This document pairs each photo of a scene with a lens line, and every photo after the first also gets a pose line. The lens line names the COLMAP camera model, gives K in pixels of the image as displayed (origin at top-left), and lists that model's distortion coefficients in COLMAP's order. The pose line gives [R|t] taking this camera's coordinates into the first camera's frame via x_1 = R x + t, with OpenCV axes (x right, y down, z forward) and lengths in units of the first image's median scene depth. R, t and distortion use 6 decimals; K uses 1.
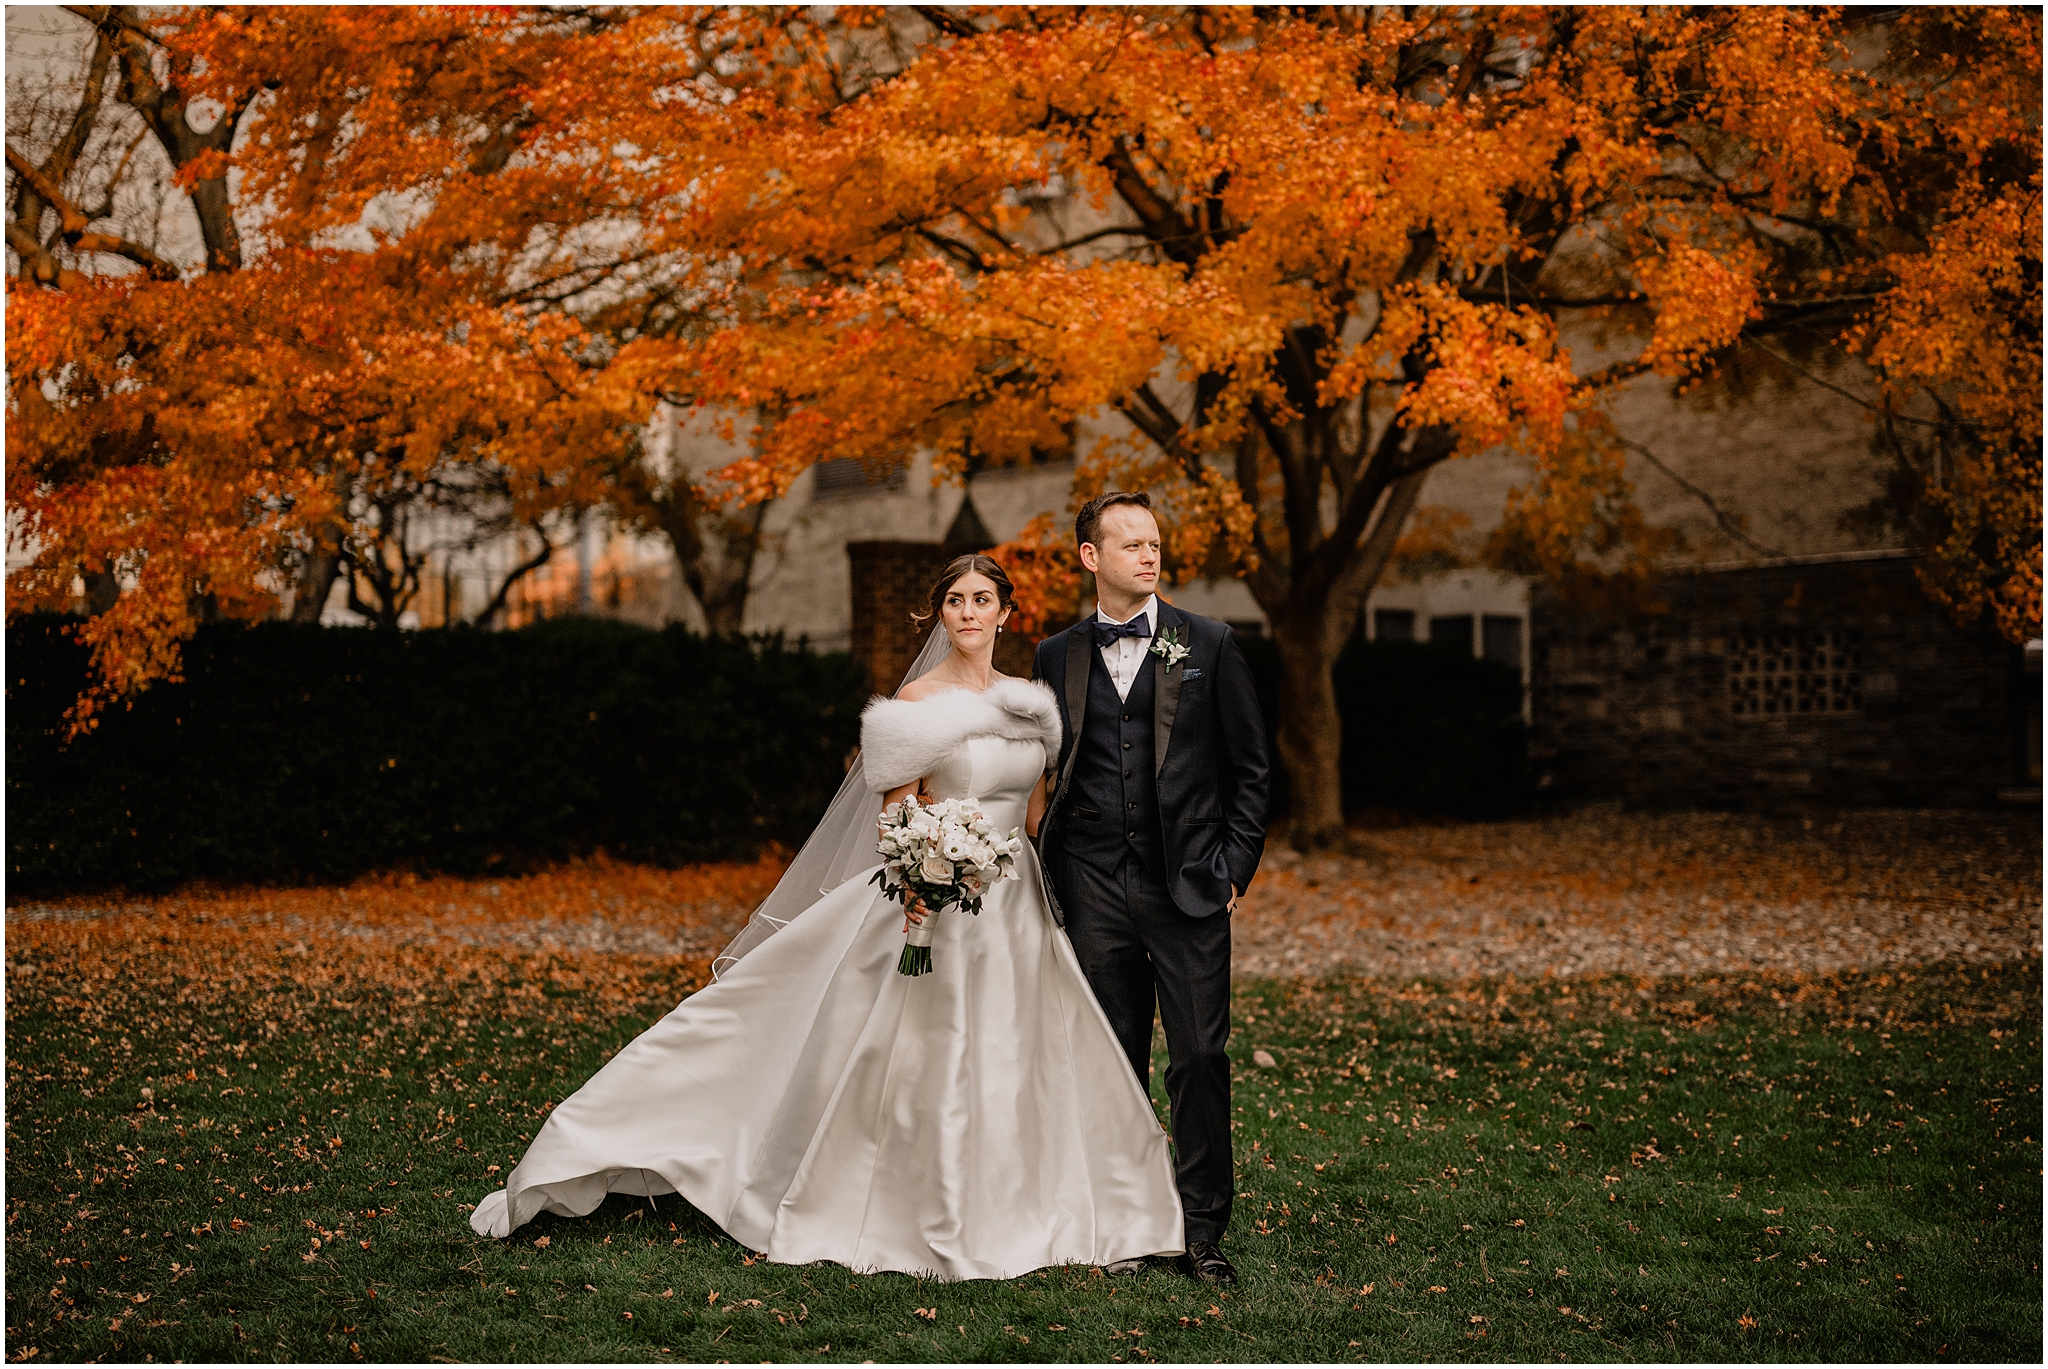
lens RADIAL K [[2919.5, 0, 1090.9], [0, 2919.5, 684.1], [0, 0, 1]] dist [0.001311, 0.022138]
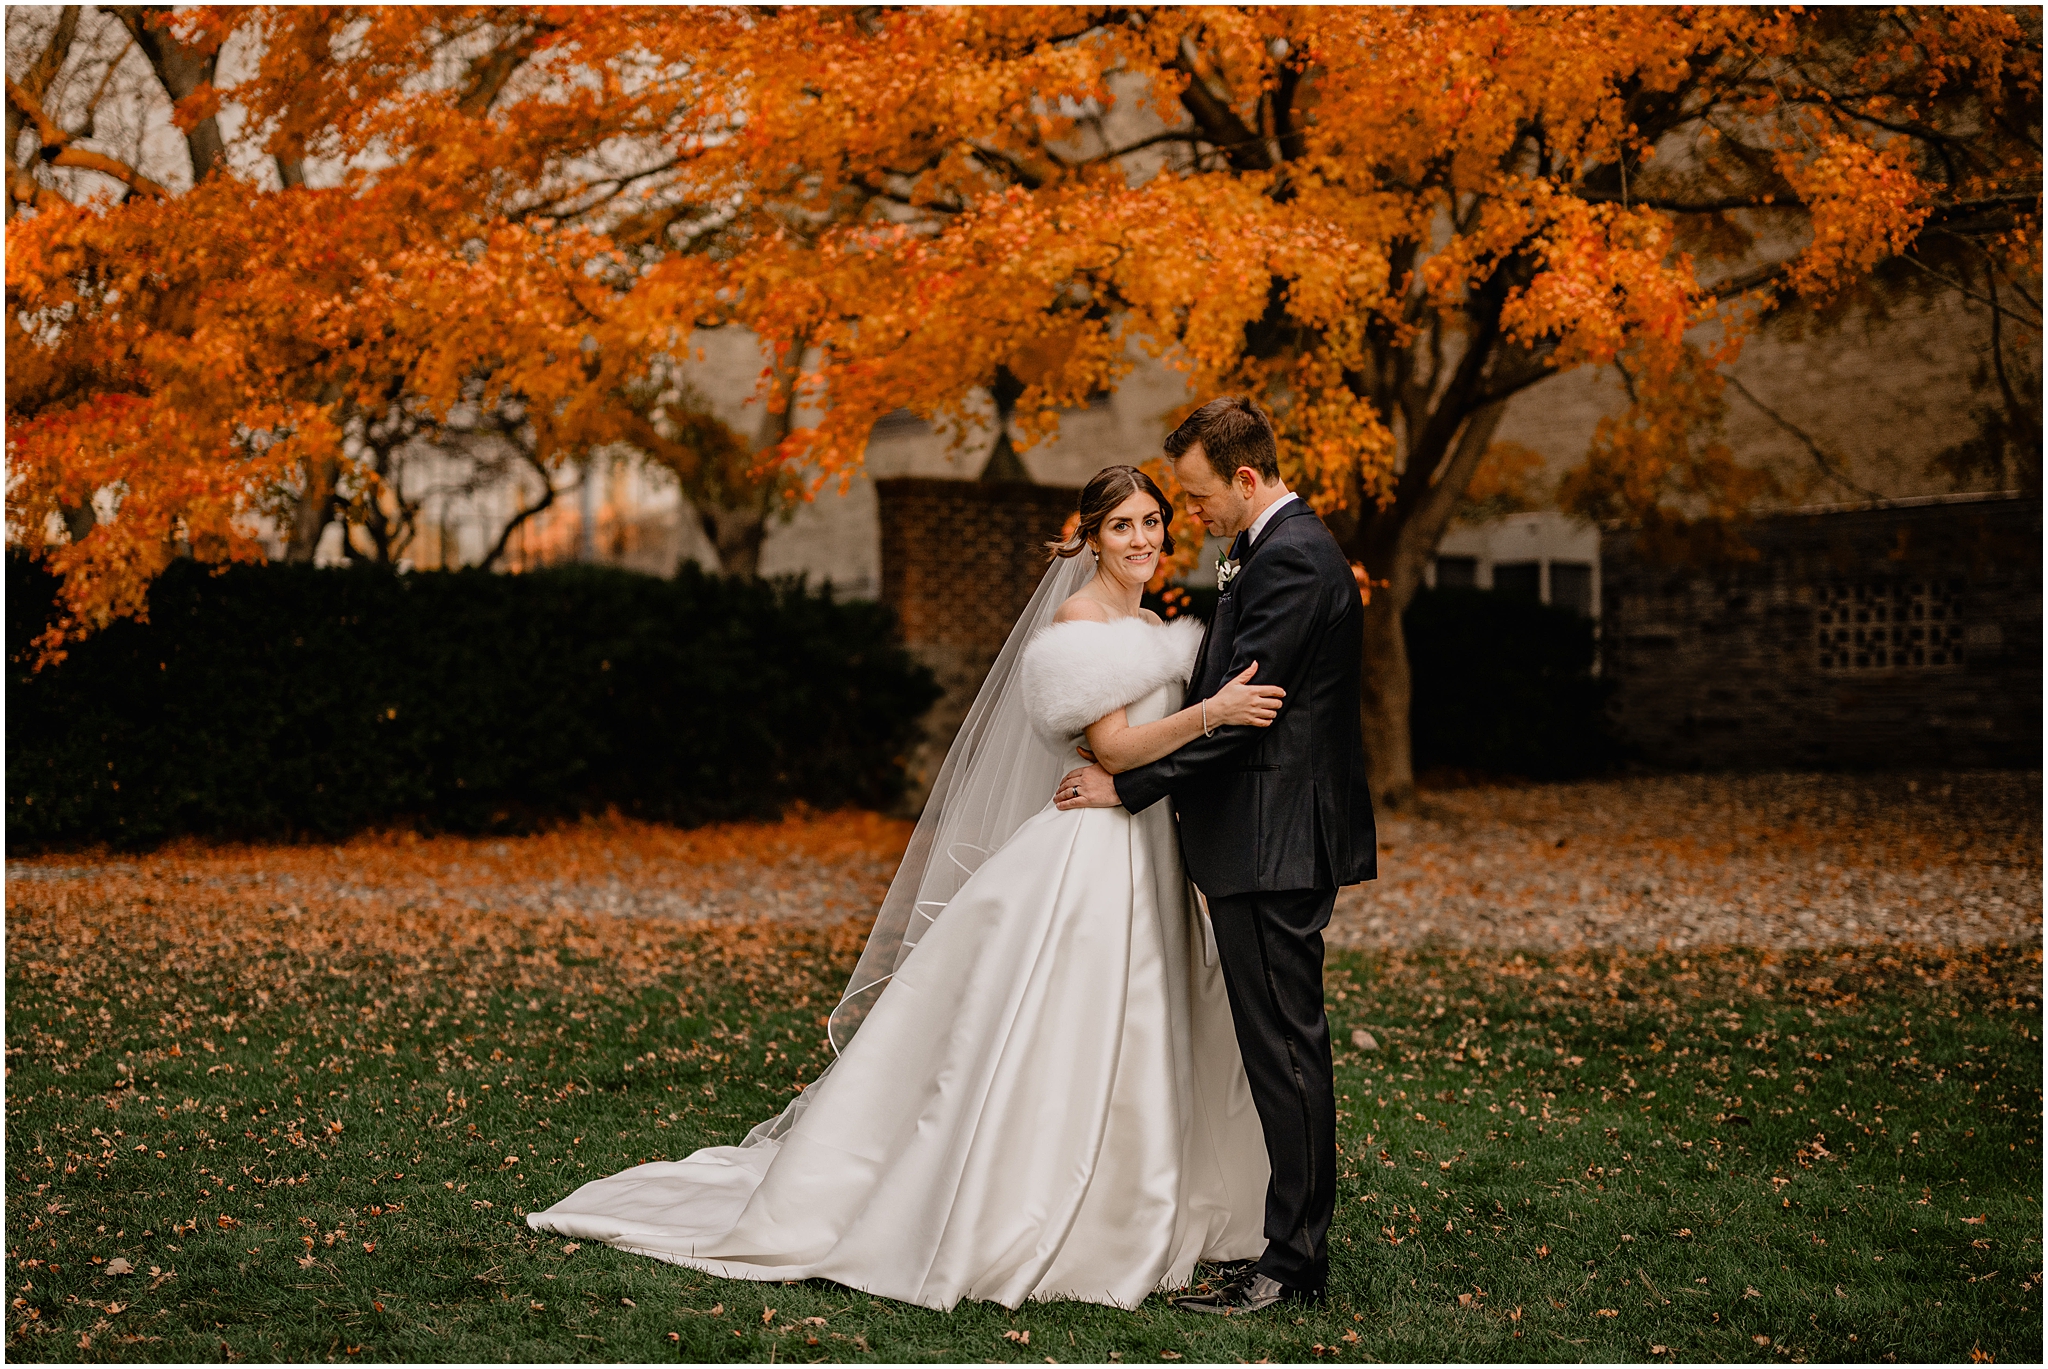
lens RADIAL K [[3019.9, 0, 1024.0], [0, 3019.9, 684.5], [0, 0, 1]] dist [-0.001864, 0.056354]
pose [[0.999649, 0.003443, -0.026266, -0.016286], [-0.003083, 0.999901, 0.013745, 0.005408], [0.026310, -0.013660, 0.999560, 0.056852]]
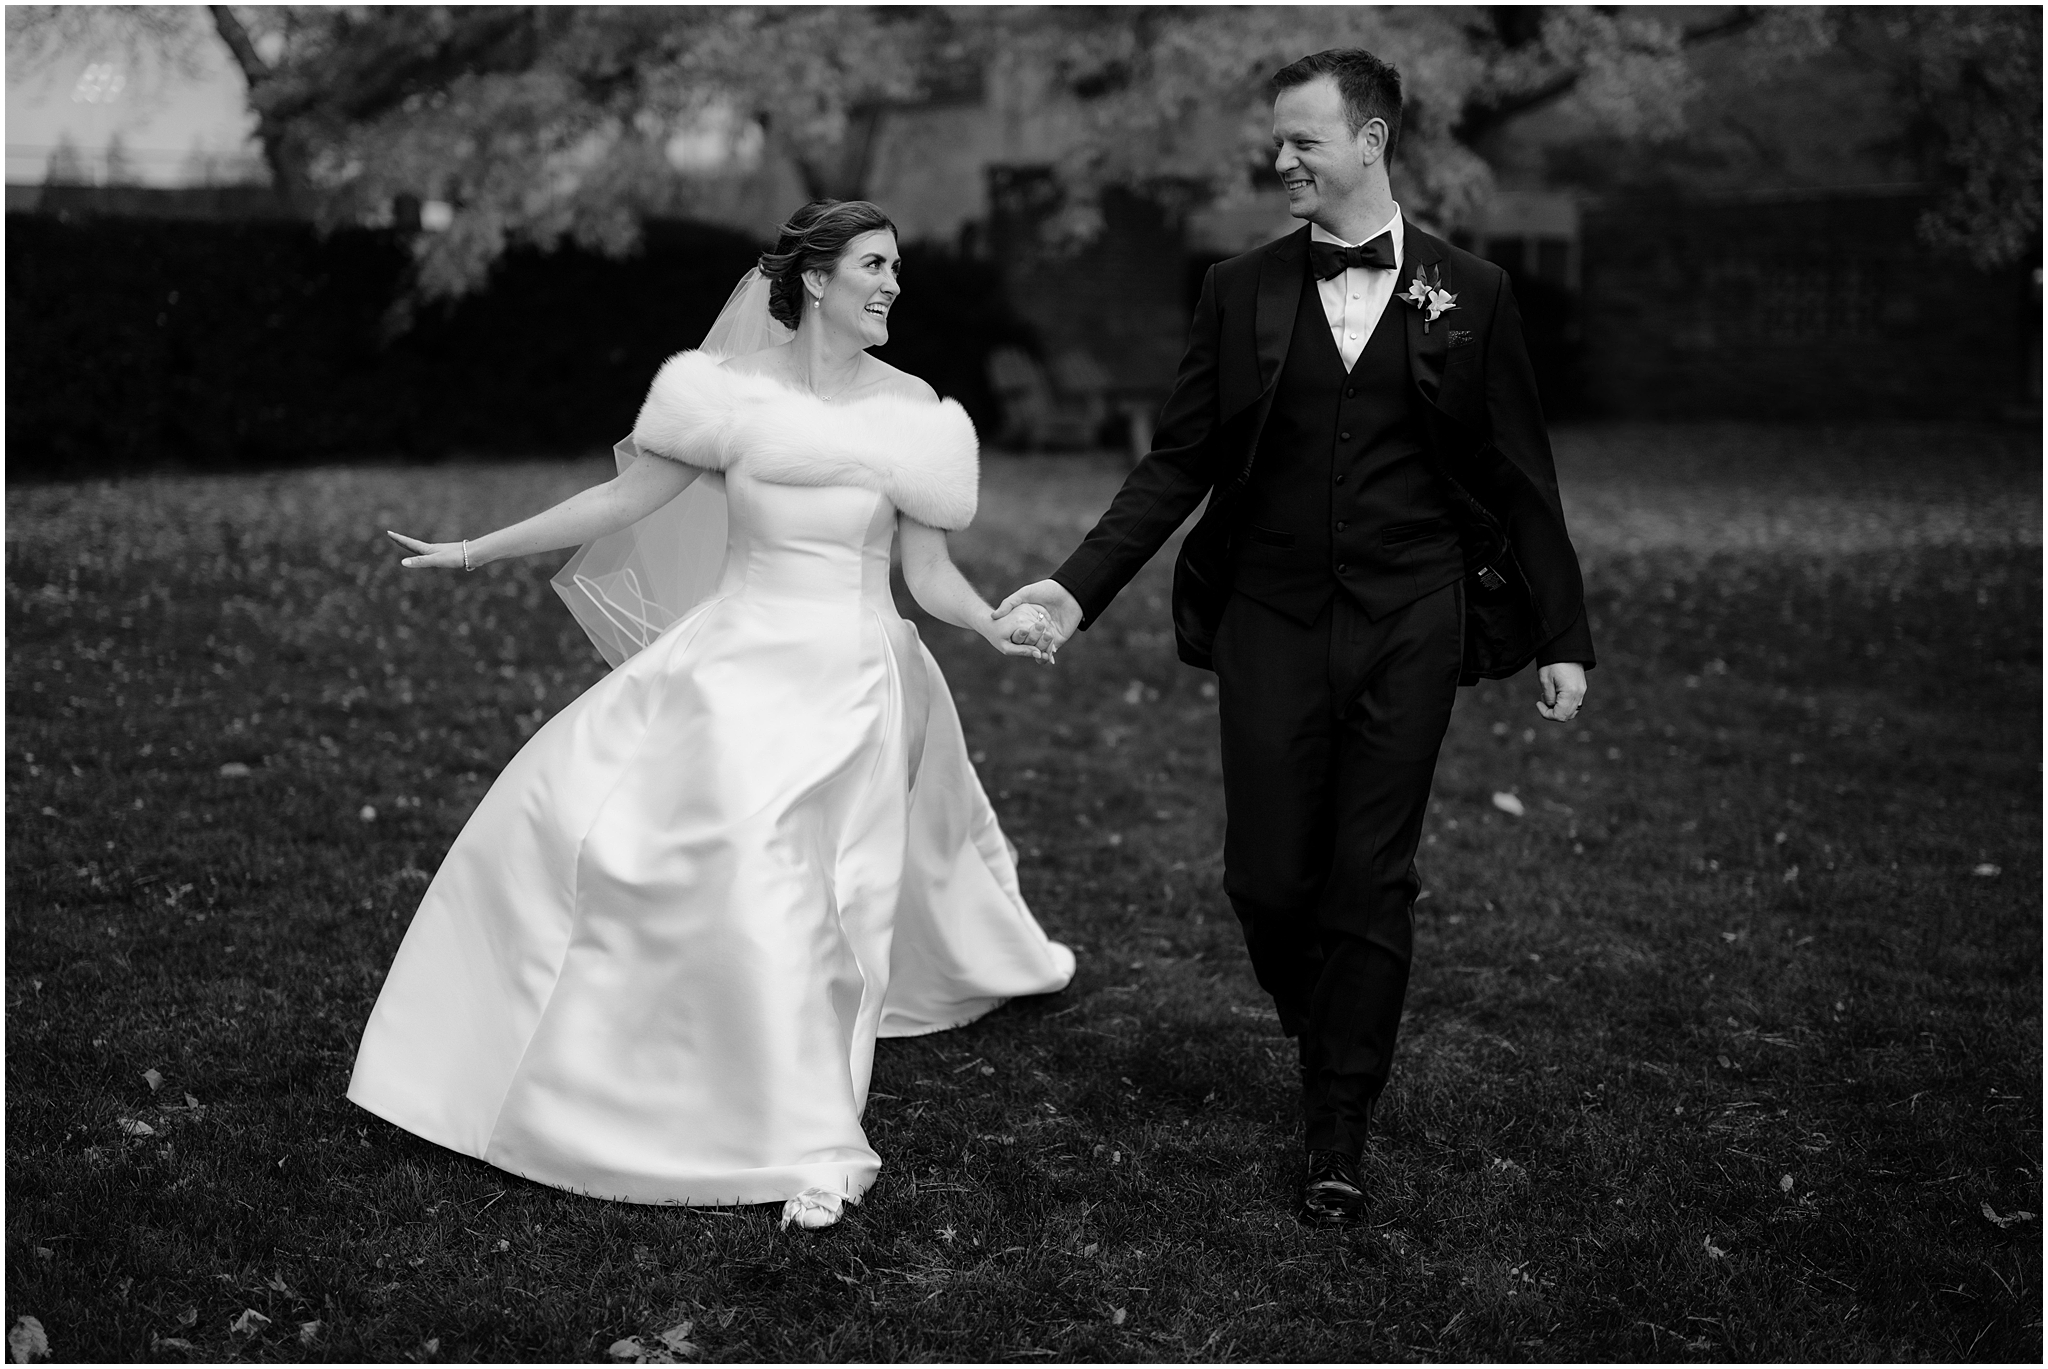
lens RADIAL K [[3019.9, 0, 1024.0], [0, 3019.9, 684.5], [0, 0, 1]] dist [-0.001864, 0.056354]
pose [[0.999775, 0.017732, -0.011676, -0.076437], [-0.016050, 0.991243, 0.131072, -0.006543], [0.013898, -0.130855, 0.991304, -0.264052]]
